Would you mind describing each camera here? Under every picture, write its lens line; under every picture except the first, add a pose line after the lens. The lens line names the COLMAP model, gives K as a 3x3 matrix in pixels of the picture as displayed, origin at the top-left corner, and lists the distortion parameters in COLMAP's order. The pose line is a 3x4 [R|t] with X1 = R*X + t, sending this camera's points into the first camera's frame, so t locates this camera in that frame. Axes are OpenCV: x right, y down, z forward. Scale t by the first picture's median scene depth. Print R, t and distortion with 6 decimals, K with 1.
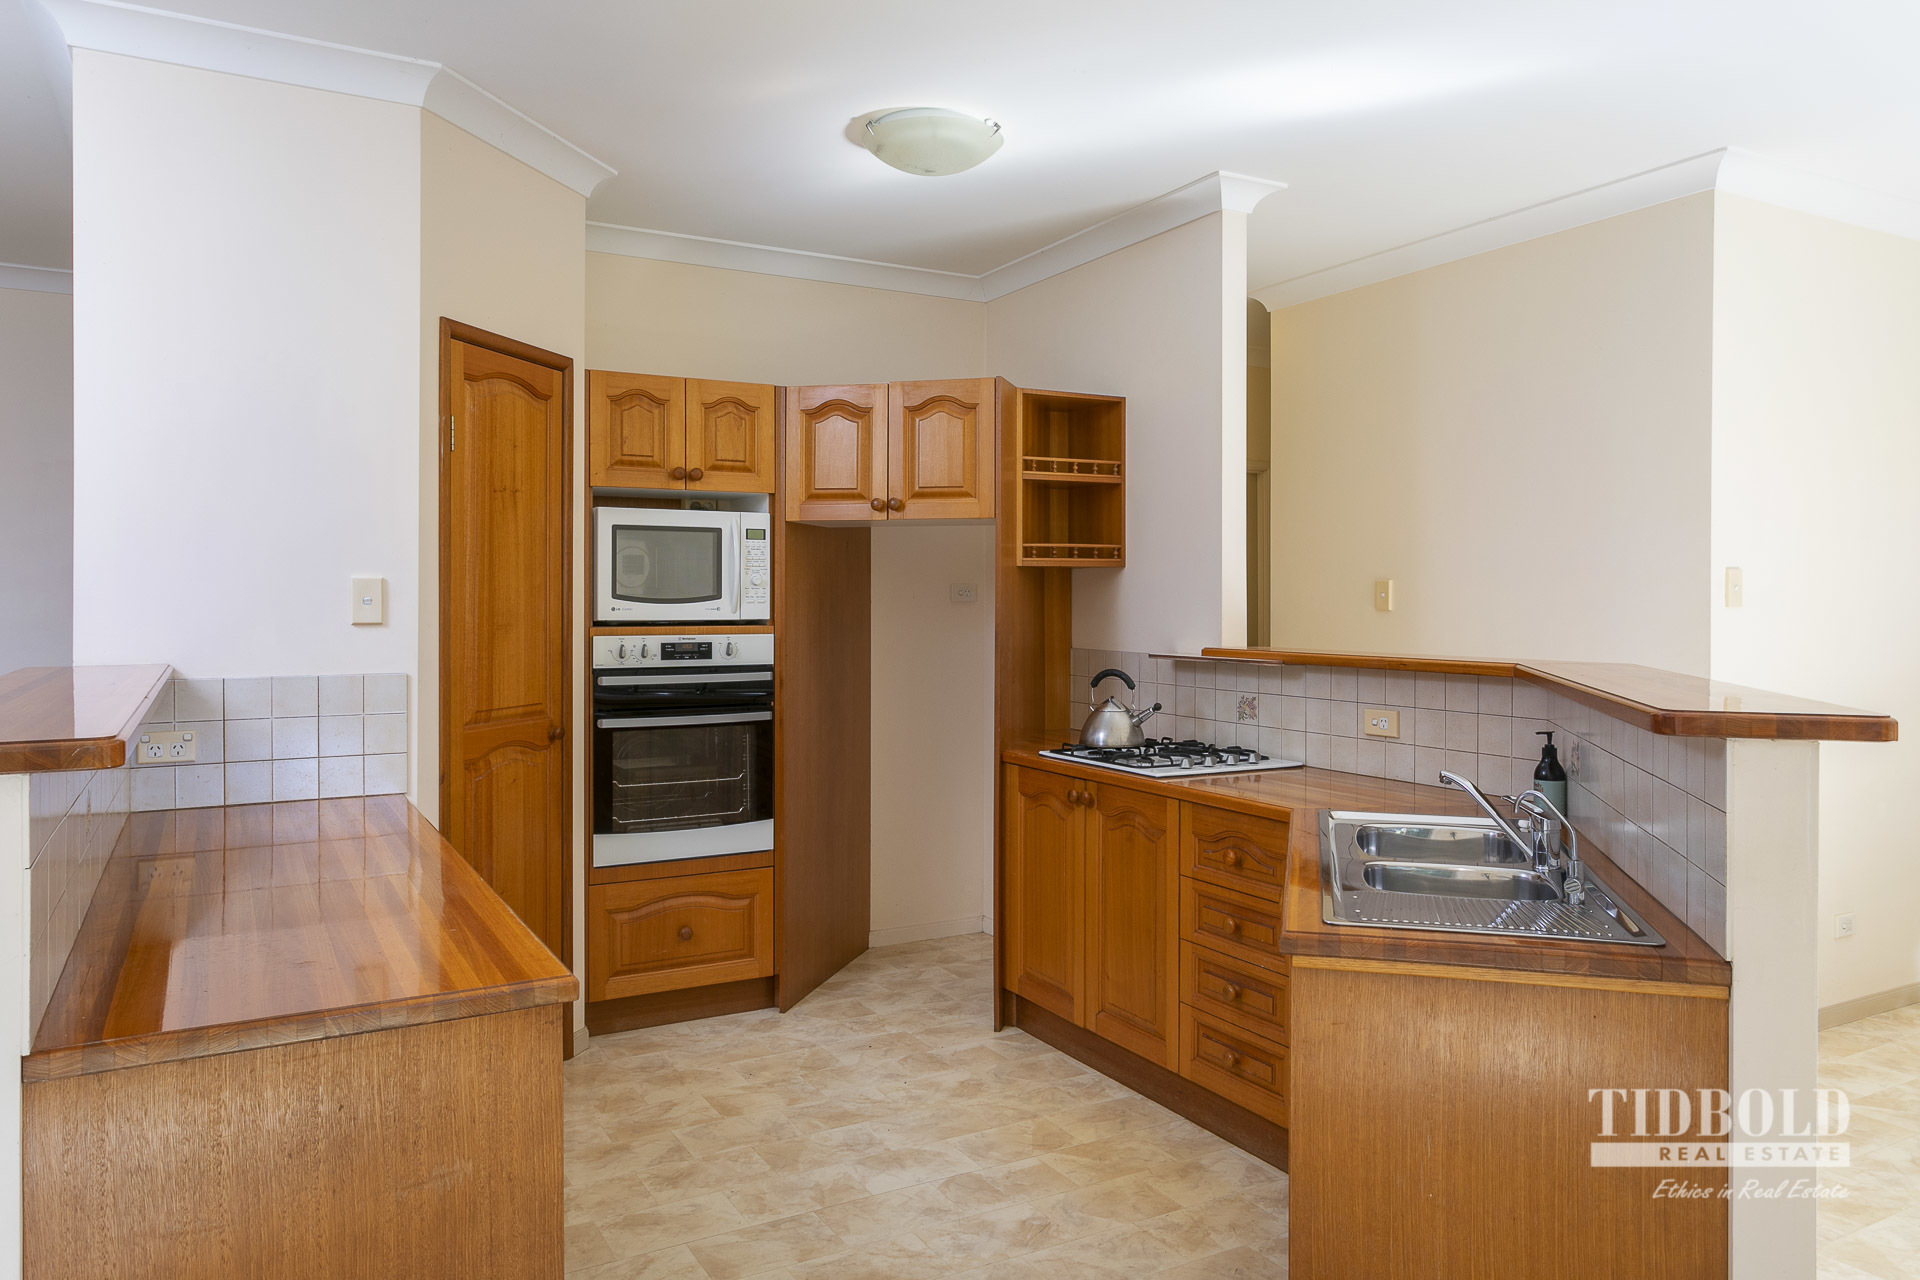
lens RADIAL K [[1300.2, 0, 959.2], [0, 1300.2, 608.0], [0, 0, 1]] dist [-0.002292, 0.002629]
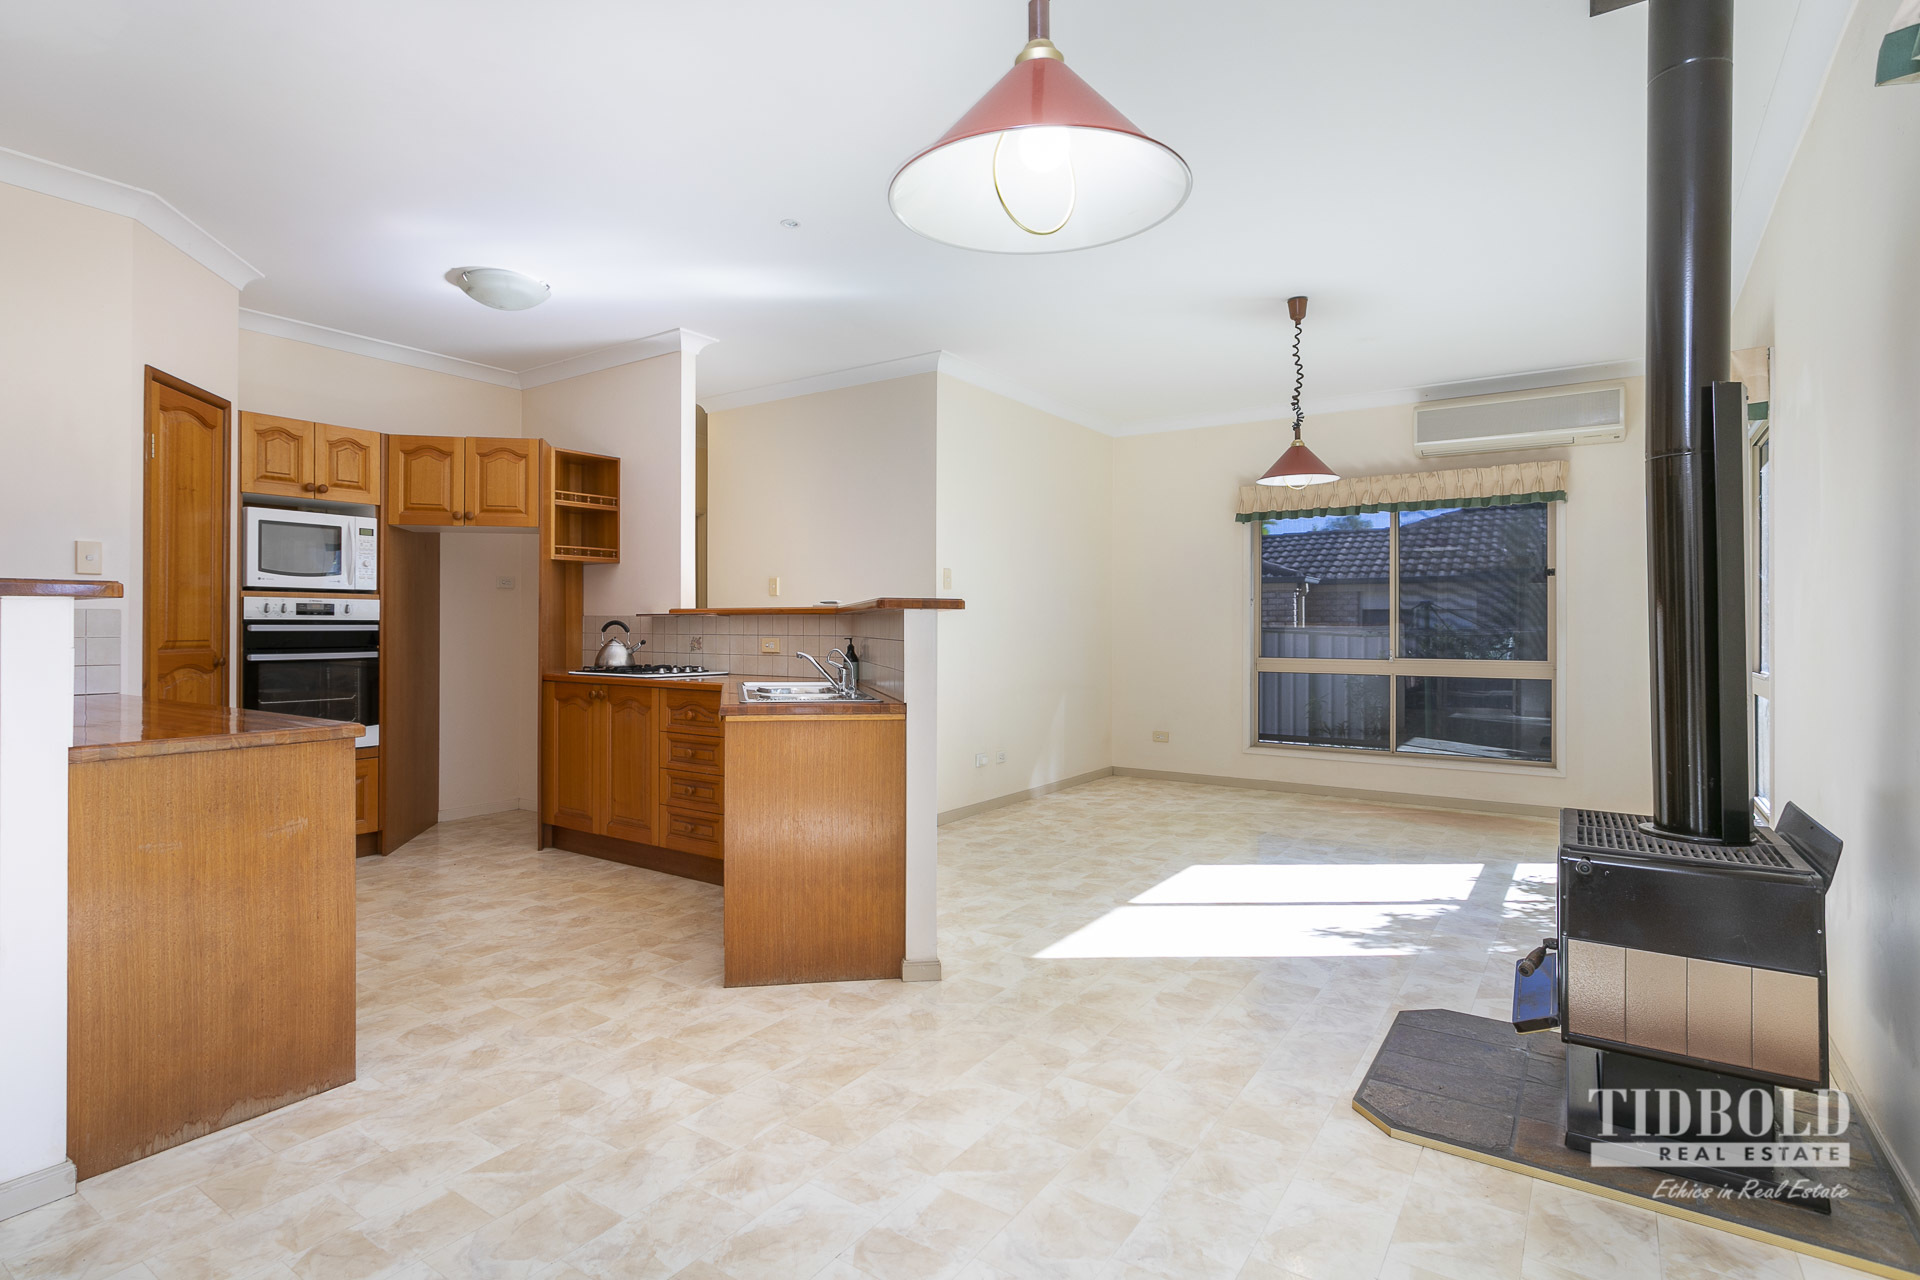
lens RADIAL K [[975.5, 0, 875.1], [0, 975.5, 632.3], [0, 0, 1]] dist [0.011258, 0.000340]
pose [[0.916361, -0.001249, 0.400352, -0.076344], [0.001683, 0.999998, -0.000733, 0.062892], [-0.400350, 0.001346, 0.916361, -0.269586]]
